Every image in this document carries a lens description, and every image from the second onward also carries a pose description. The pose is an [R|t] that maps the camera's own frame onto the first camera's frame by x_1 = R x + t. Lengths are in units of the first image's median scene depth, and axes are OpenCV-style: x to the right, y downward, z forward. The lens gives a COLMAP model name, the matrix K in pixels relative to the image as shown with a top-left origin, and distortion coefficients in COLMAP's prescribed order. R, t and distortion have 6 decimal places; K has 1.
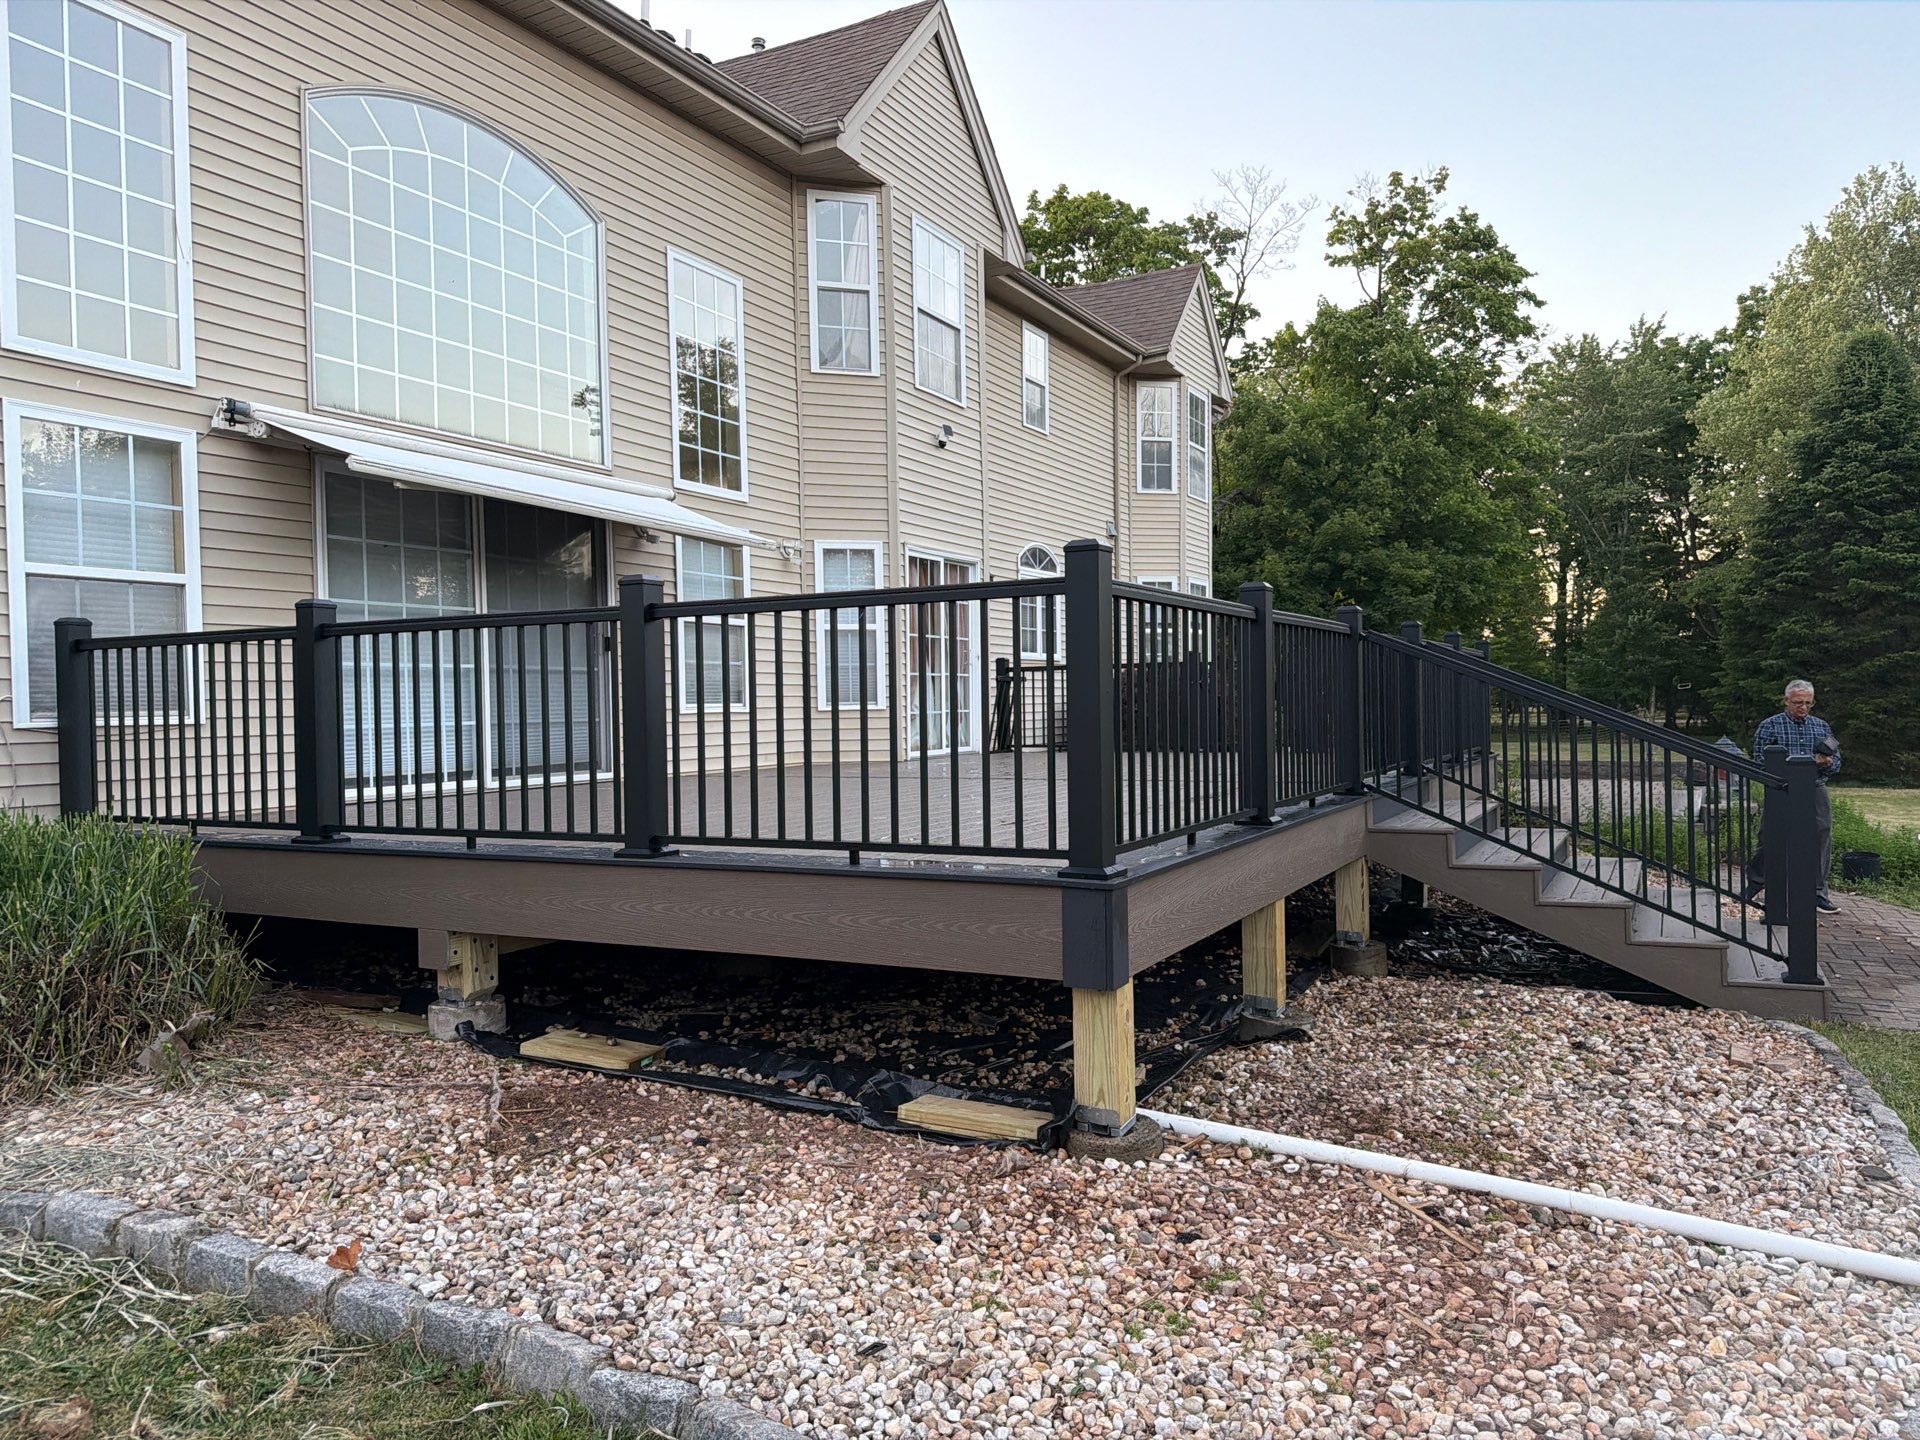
lens RADIAL K [[1320.2, 0, 952.7], [0, 1320.2, 754.5], [0, 0, 1]] dist [0.067797, -0.097310]
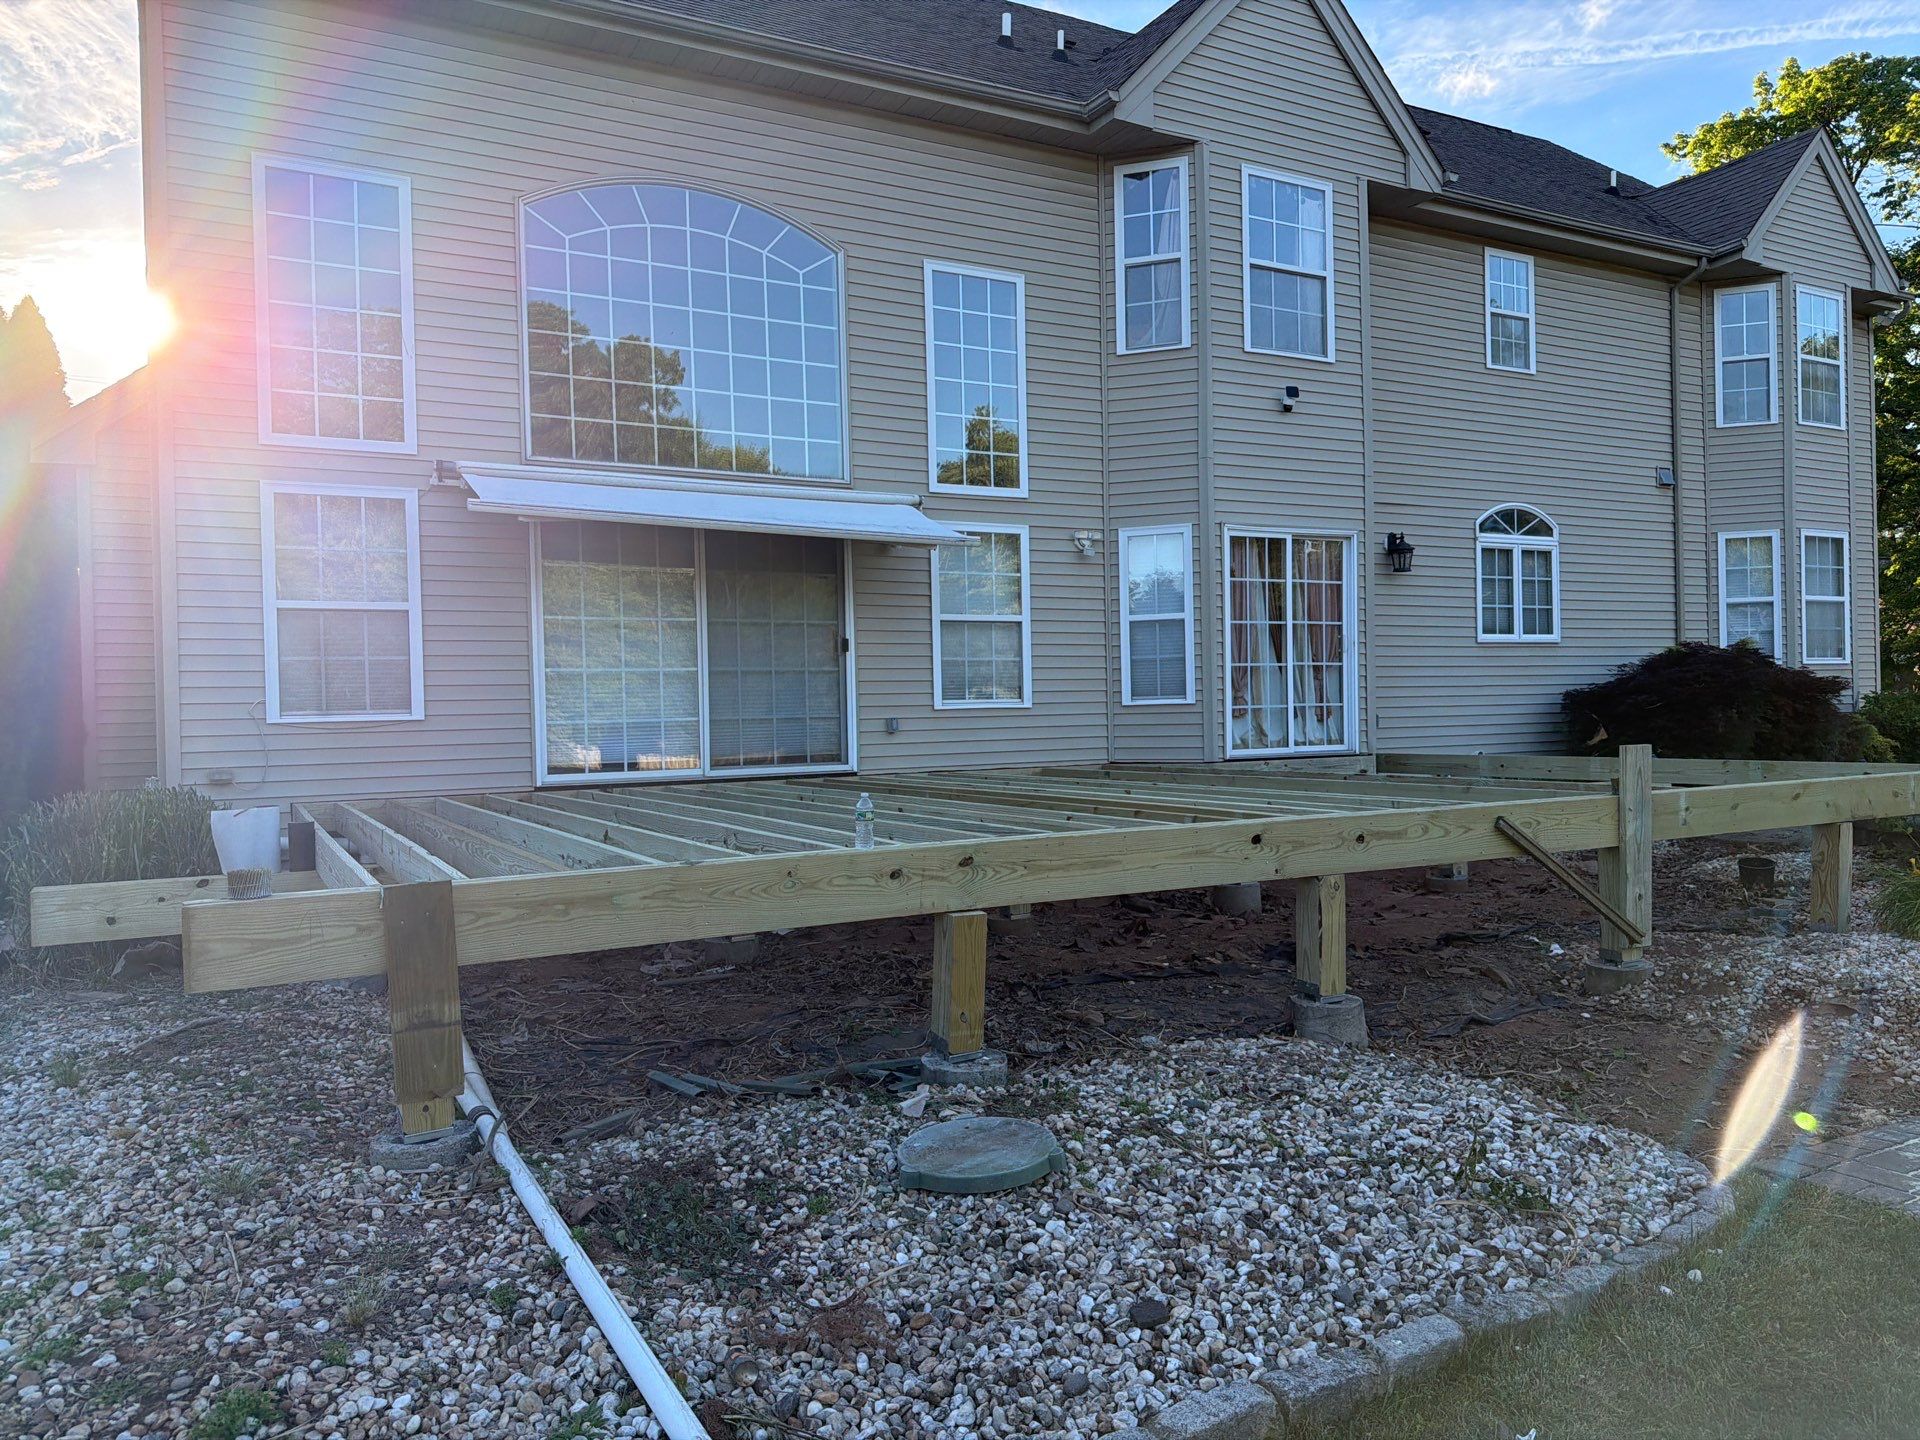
lens RADIAL K [[1348.1, 0, 972.6], [0, 1348.1, 714.9], [0, 0, 1]] dist [0.112590, -0.180744]
pose [[0.838961, -0.000545, -0.544192, 0.365624], [-0.013051, 0.999692, -0.021122, -0.005157], [0.544036, 0.024823, 0.838695, 0.130828]]
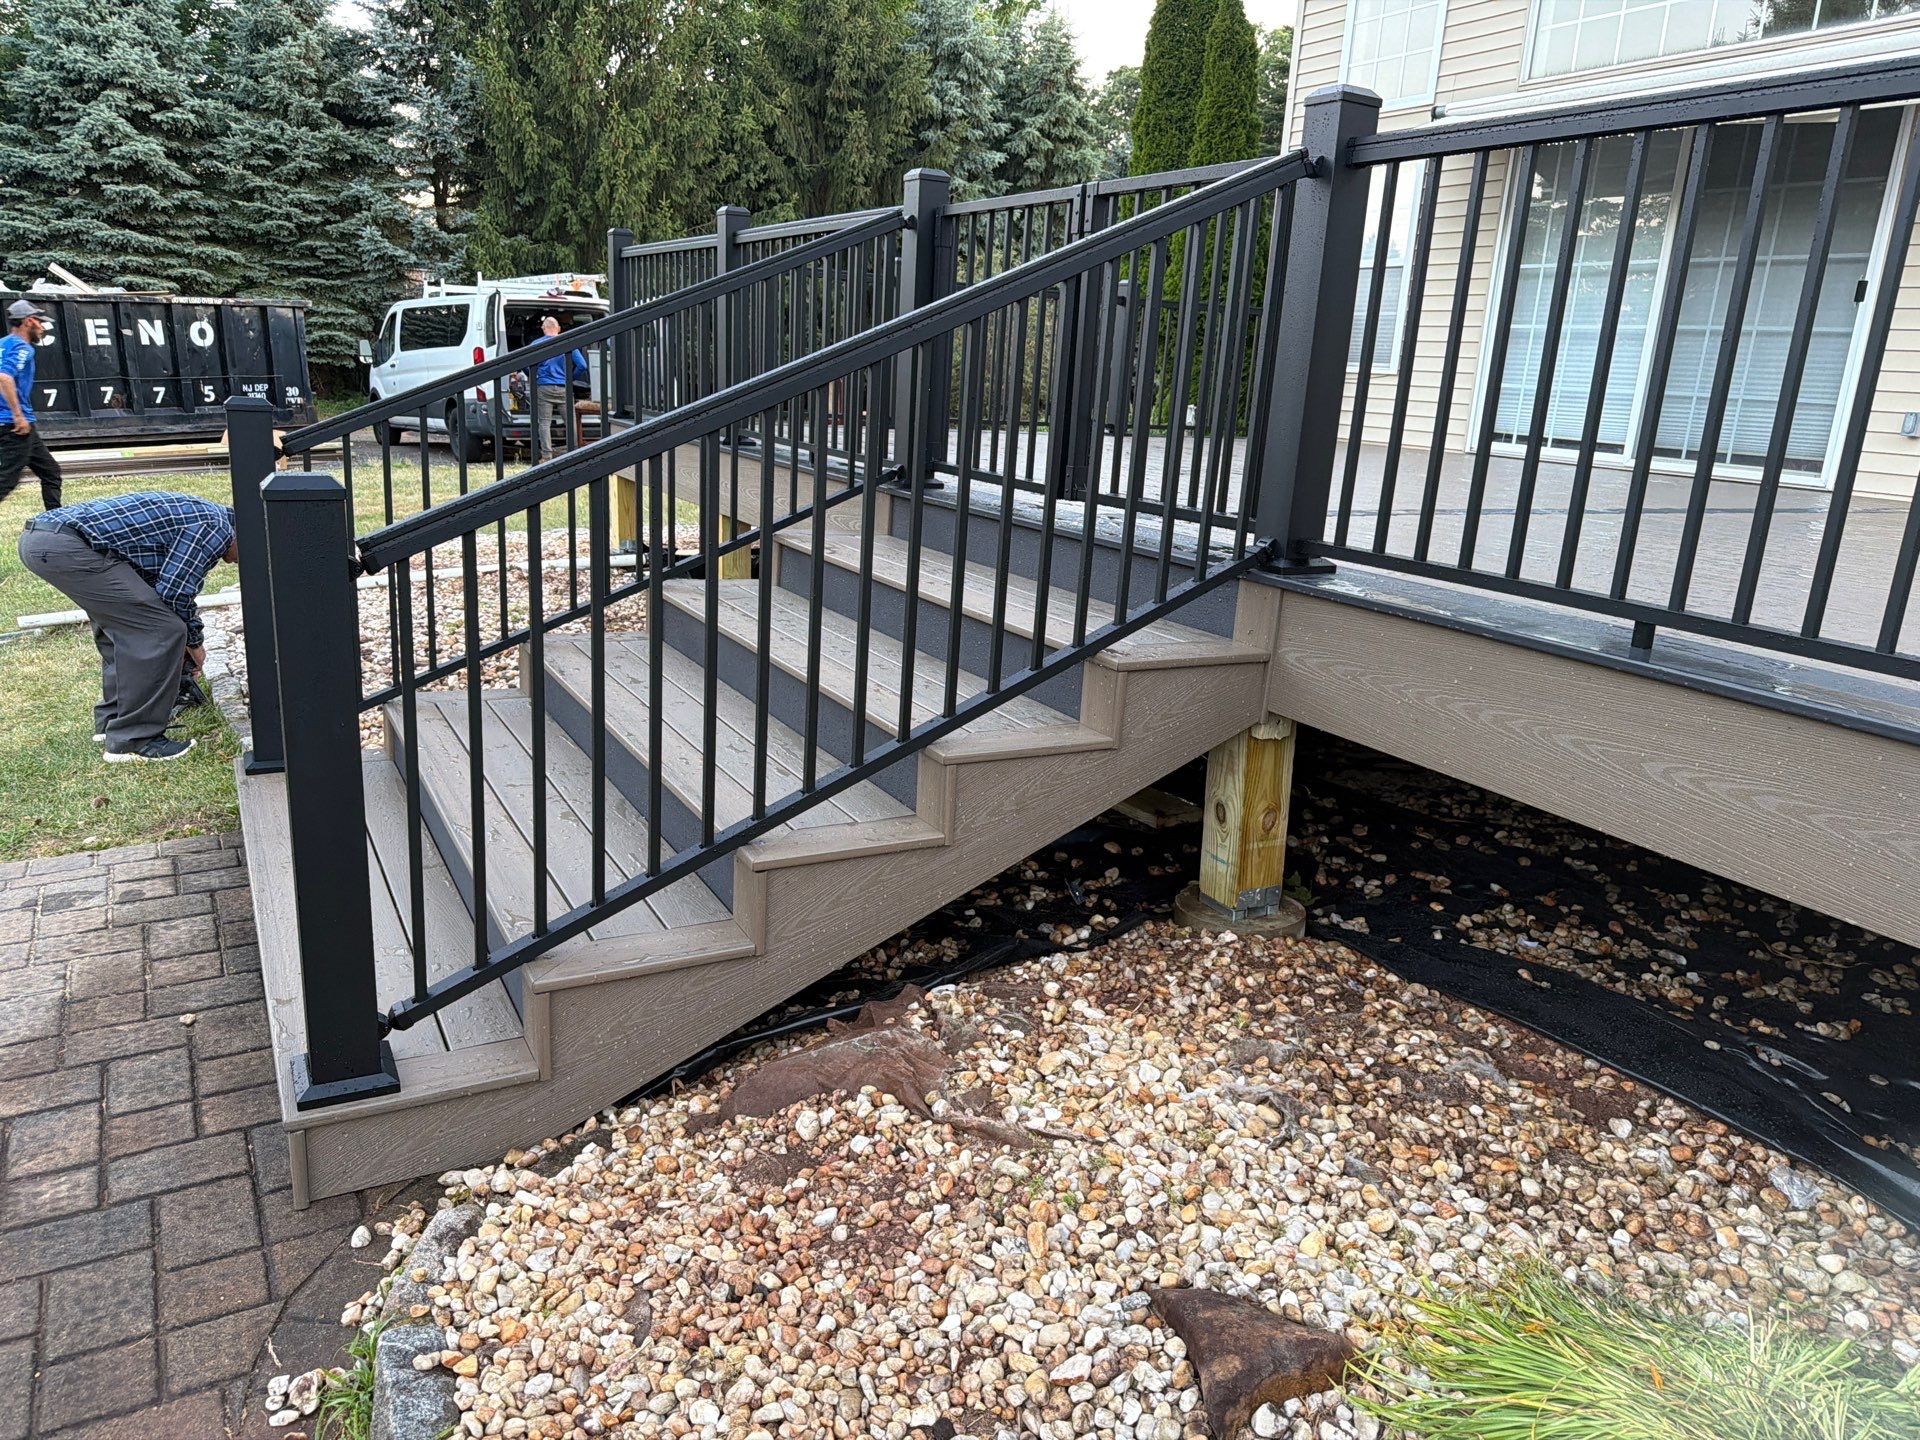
lens RADIAL K [[1365.4, 0, 971.1], [0, 1365.4, 724.1], [0, 0, 1]] dist [-0.002821, 0.001249]
pose [[-0.536720, 0.208314, -0.817641, 0.546838], [-0.075661, 0.953258, 0.292532, -0.035362], [0.840361, 0.218872, -0.495872, 0.887444]]
